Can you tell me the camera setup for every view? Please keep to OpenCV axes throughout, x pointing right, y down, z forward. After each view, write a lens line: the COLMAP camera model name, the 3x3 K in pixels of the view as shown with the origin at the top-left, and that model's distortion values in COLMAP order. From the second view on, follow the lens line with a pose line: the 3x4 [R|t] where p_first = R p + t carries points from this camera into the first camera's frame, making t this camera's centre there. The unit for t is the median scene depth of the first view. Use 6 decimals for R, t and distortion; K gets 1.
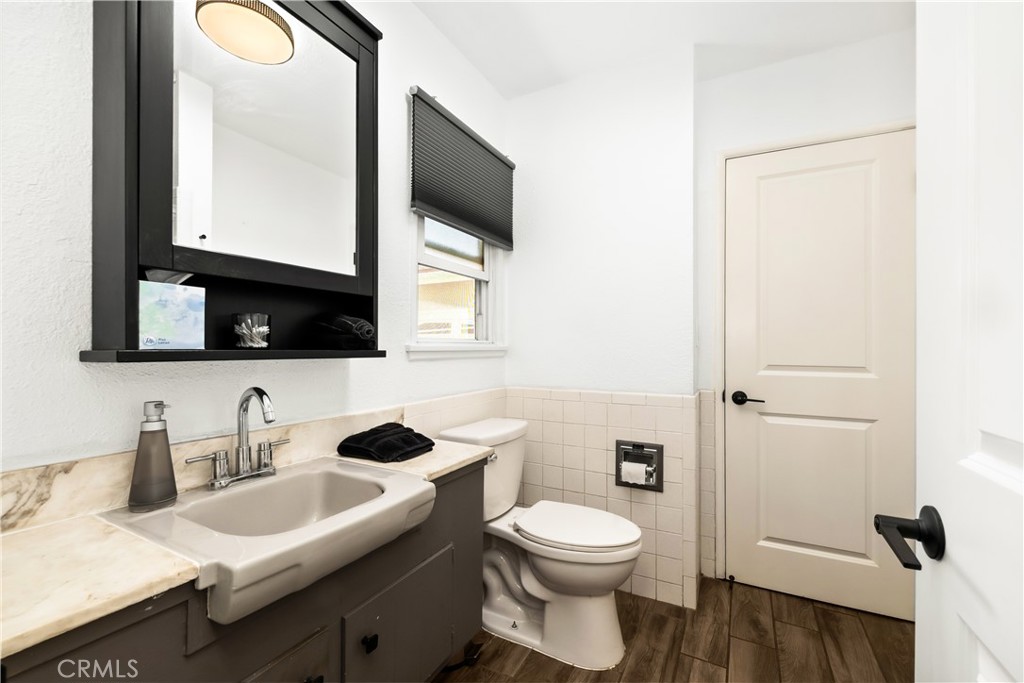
lens RADIAL K [[428.2, 0, 513.3], [0, 428.2, 345.7], [0, 0, 1]] dist [-0.001425, 0.000045]
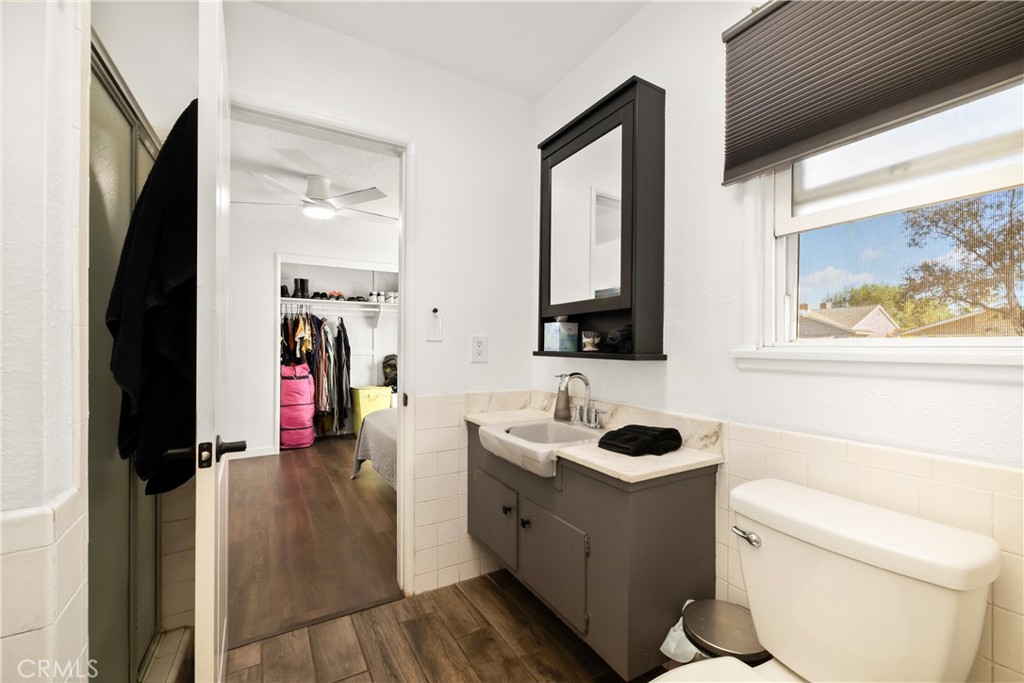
lens RADIAL K [[428.2, 0, 513.3], [0, 428.2, 345.7], [0, 0, 1]] dist [-0.001425, 0.000045]
pose [[-0.529503, -0.009750, -0.848252, 0.662038], [-0.004697, 0.999952, -0.008561, -0.000925], [0.848295, -0.000549, -0.529524, 1.074441]]
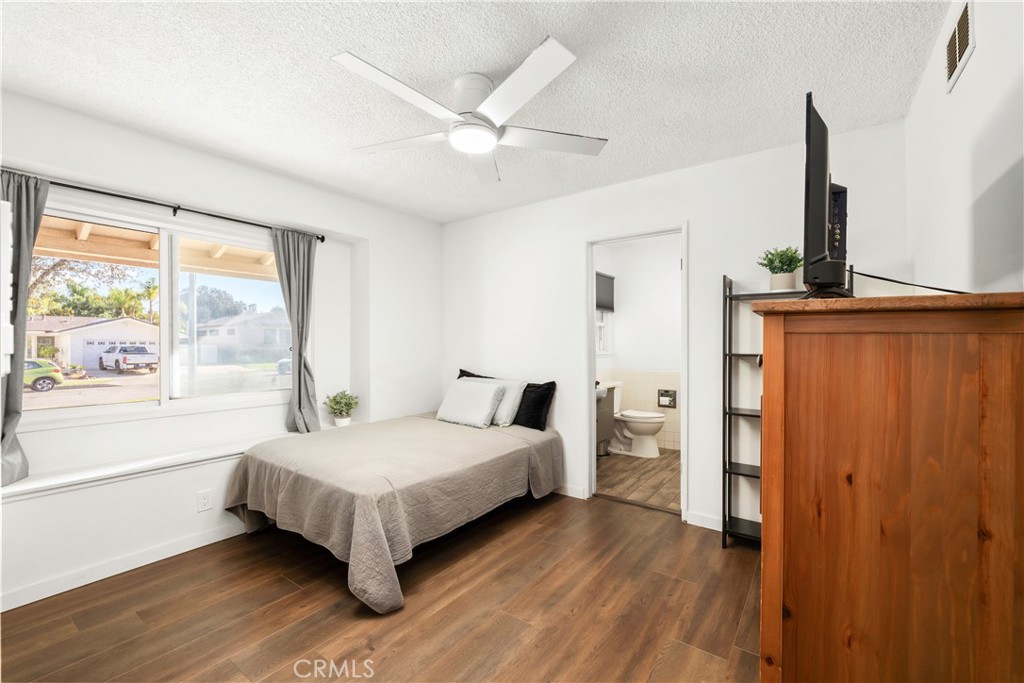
lens RADIAL K [[428.2, 0, 513.3], [0, 428.2, 345.7], [0, 0, 1]] dist [-0.001425, 0.000045]
pose [[0.990216, -0.008701, -0.139272, -0.326610], [0.009117, 0.999956, 0.002349, -0.071289], [0.139245, -0.003595, 0.990251, -2.094020]]
